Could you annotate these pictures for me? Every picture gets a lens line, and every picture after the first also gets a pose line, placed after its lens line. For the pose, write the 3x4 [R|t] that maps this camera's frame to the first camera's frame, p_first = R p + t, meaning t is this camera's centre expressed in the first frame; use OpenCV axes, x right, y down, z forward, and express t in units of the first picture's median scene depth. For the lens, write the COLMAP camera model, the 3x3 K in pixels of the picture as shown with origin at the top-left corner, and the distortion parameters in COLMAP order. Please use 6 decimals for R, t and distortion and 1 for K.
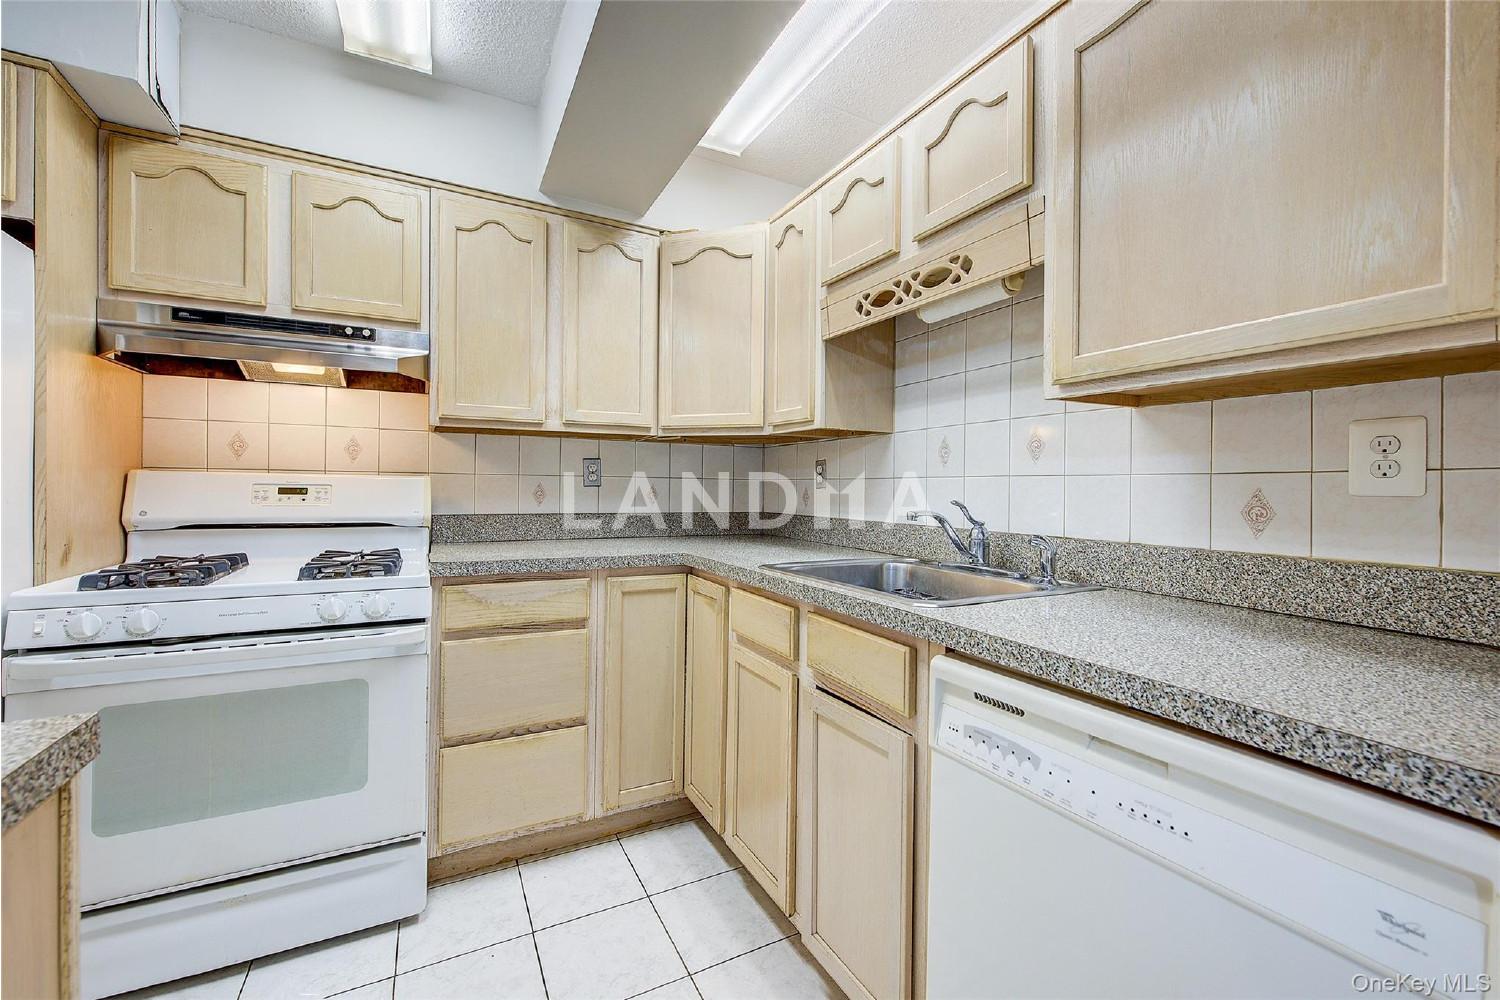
lens RADIAL K [[594.9, 0, 741.1], [0, 594.9, 487.6], [0, 0, 1]] dist [0.001055, 0.000085]
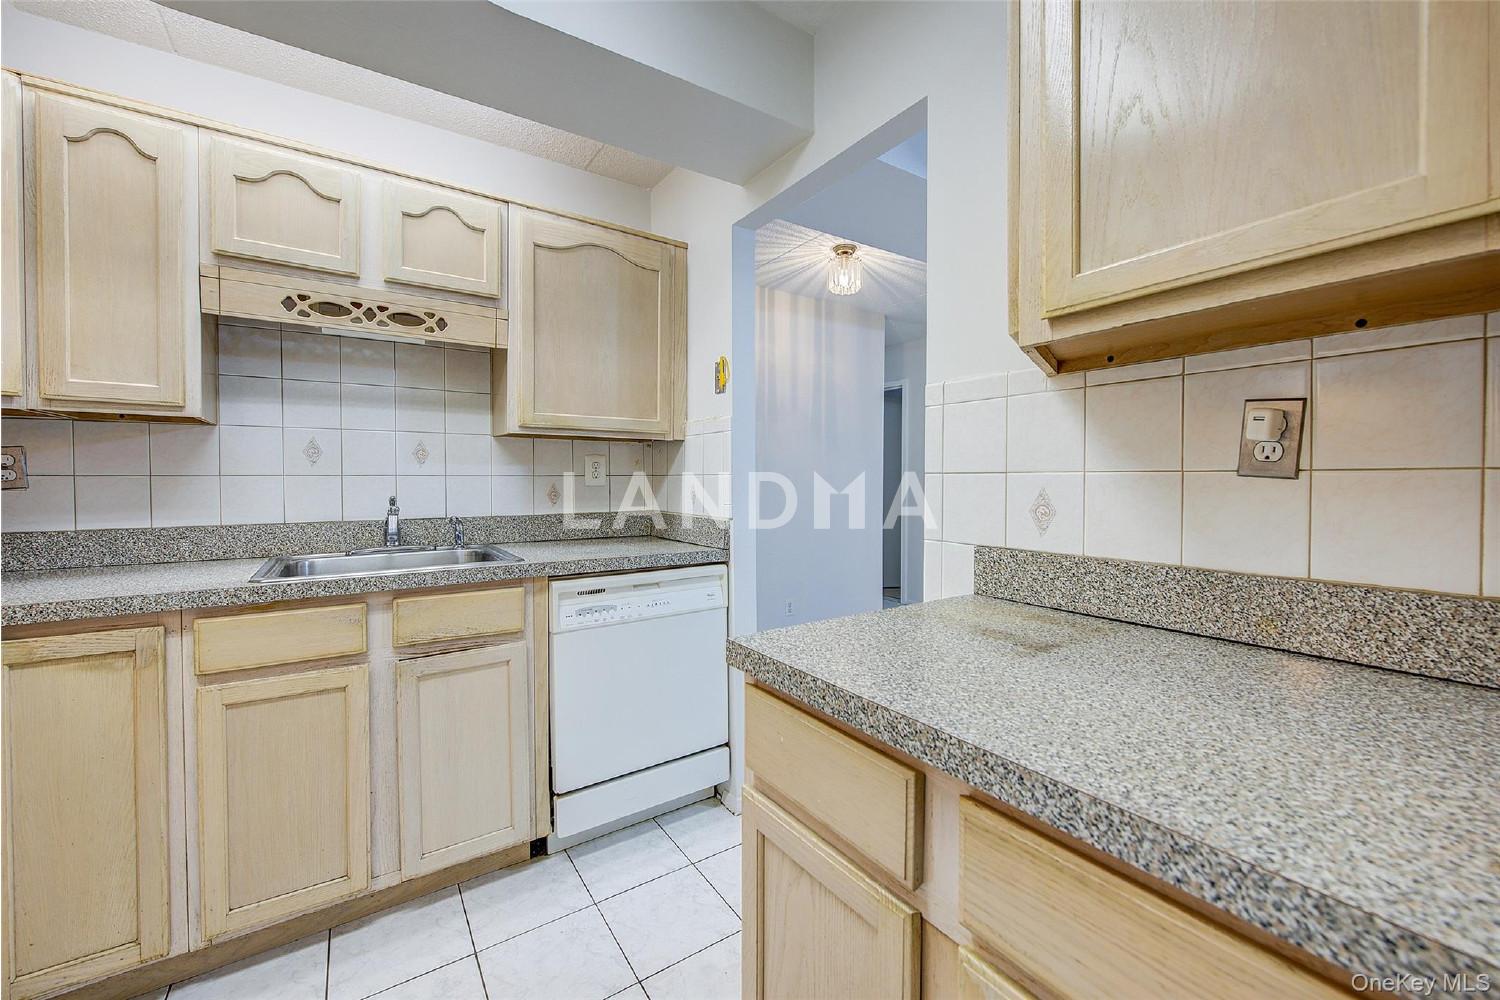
lens RADIAL K [[594.9, 0, 741.1], [0, 594.9, 487.6], [0, 0, 1]] dist [0.001055, 0.000085]
pose [[-0.100874, -0.027344, 0.994523, -0.971646], [0.000089, 0.999622, 0.027493, -0.030618], [-0.994899, 0.002862, -0.100833, 0.409520]]
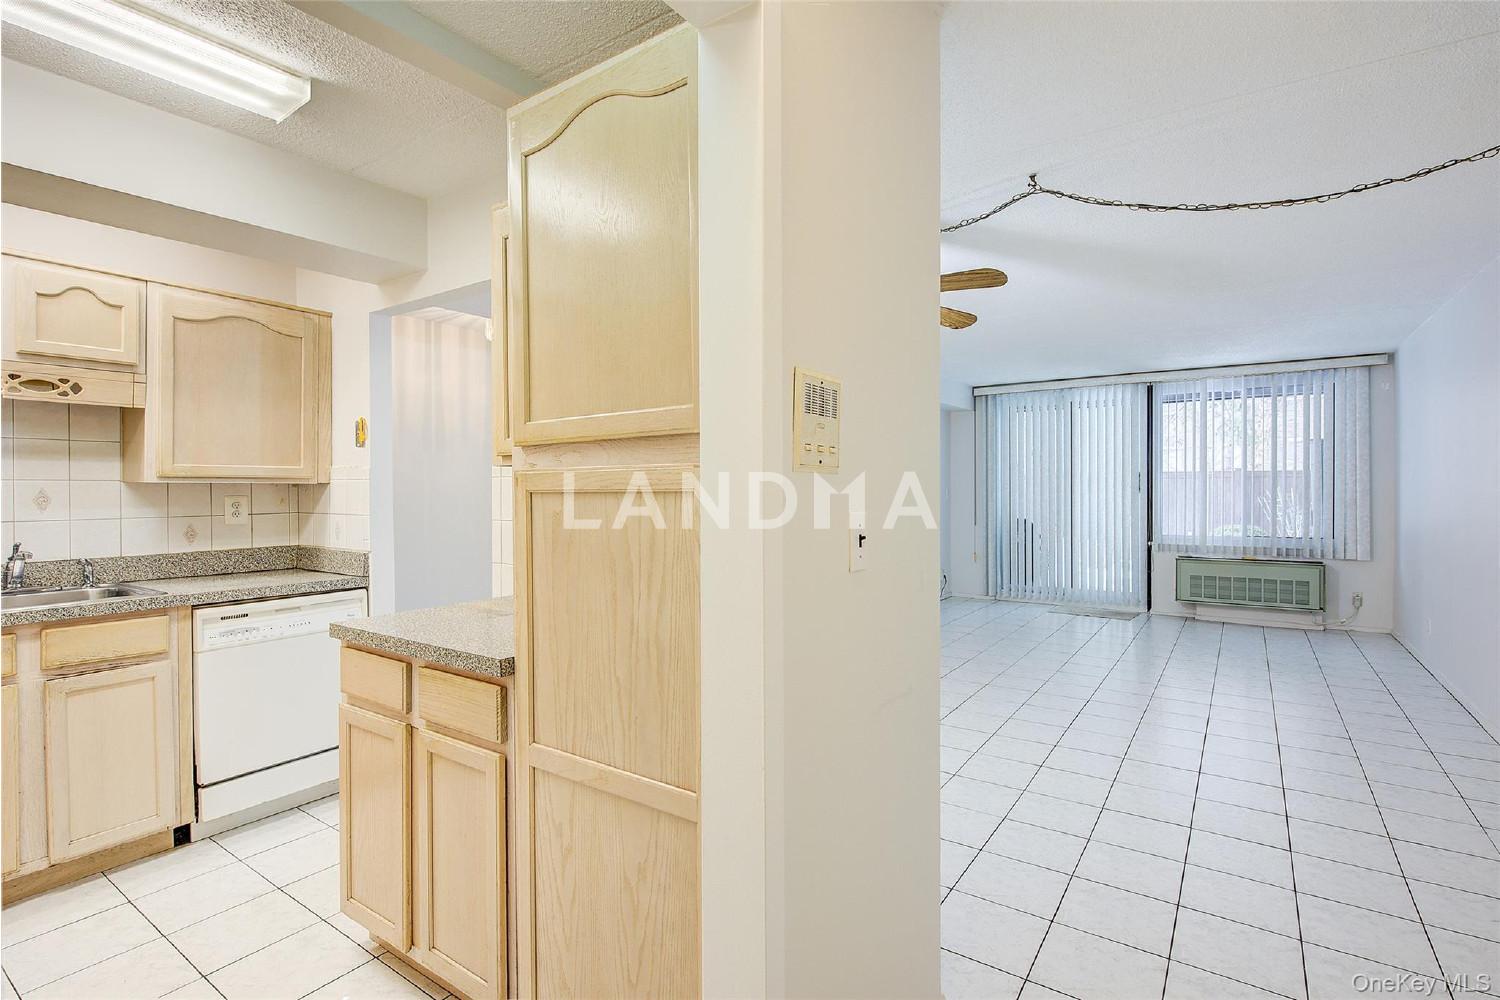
lens RADIAL K [[730.7, 0, 755.3], [0, 730.7, 489.9], [0, 0, 1]] dist [-0.002519, -0.000996]
pose [[-0.470073, -0.015121, 0.882498, -1.939123], [-0.002011, 0.999869, 0.016061, -0.130281], [-0.882625, 0.005775, -0.470042, 0.300358]]
